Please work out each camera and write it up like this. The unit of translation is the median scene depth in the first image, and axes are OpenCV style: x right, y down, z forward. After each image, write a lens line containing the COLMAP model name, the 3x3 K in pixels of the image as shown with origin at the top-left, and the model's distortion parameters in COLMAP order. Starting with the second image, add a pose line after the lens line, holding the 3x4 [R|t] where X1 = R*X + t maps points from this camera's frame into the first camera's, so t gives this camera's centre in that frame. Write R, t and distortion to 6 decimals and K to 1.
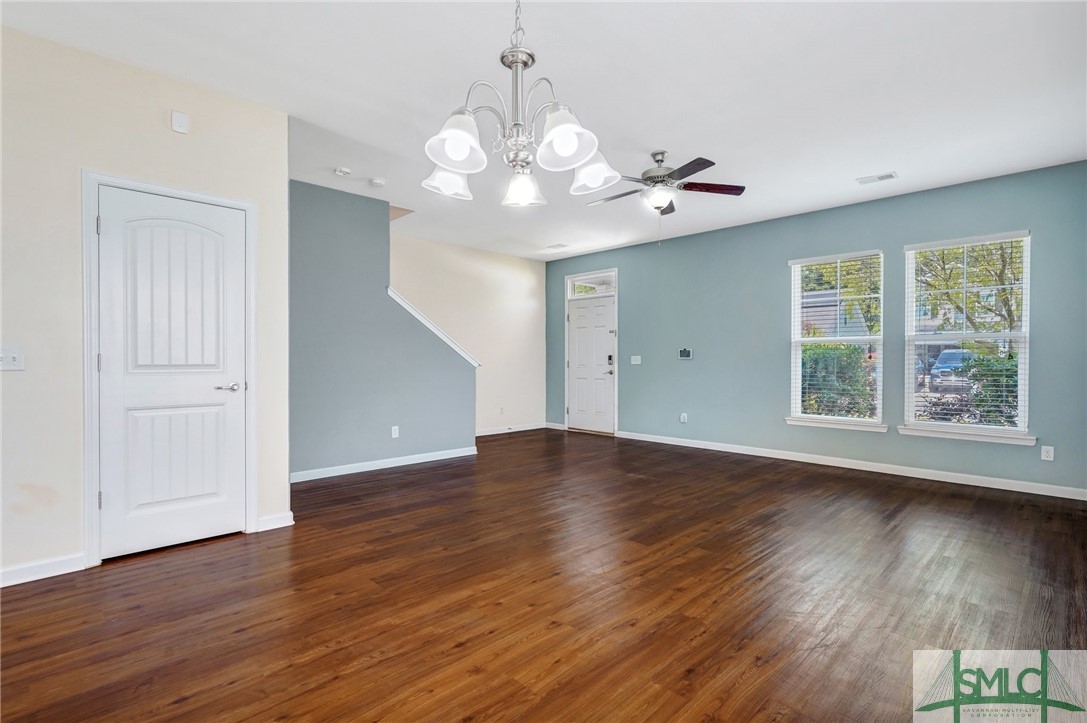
lens RADIAL K [[528.7, 0, 537.5], [0, 528.7, 362.0], [0, 0, 1]] dist [-0.002440, -0.000237]
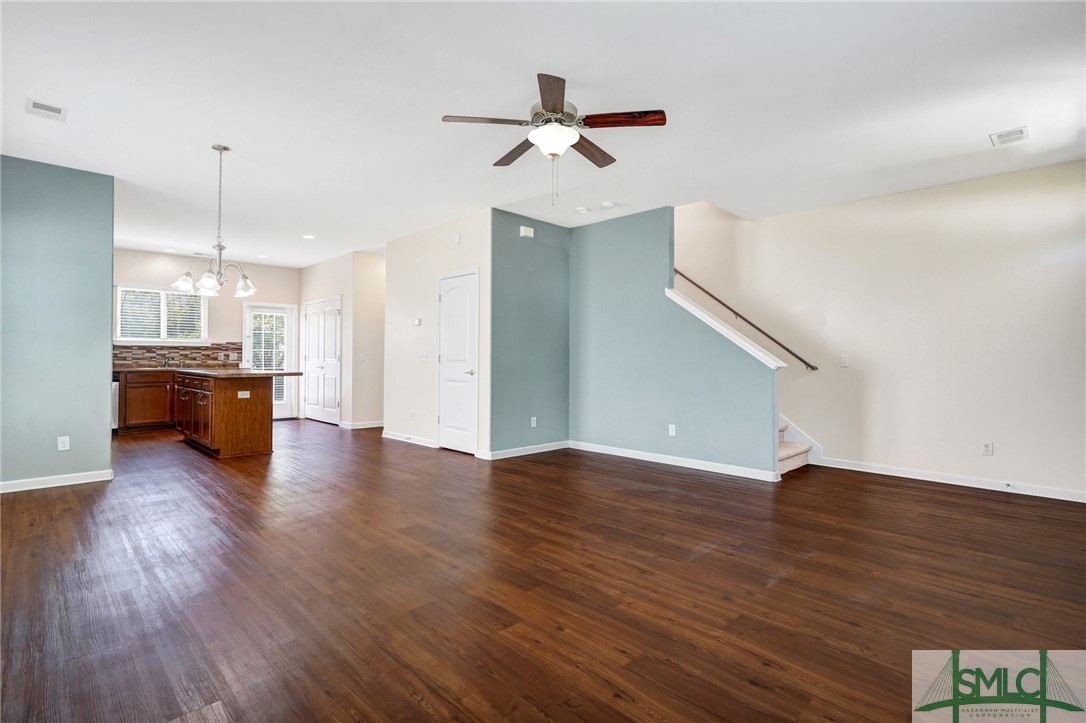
lens RADIAL K [[528.2, 0, 537.0], [0, 528.2, 362.0], [0, 0, 1]] dist [-0.002440, -0.000237]
pose [[-0.006627, 0.006126, -0.999959, 0.894922], [-0.010550, 0.999925, 0.006196, -0.002620], [0.999922, 0.010591, -0.006562, 0.901341]]
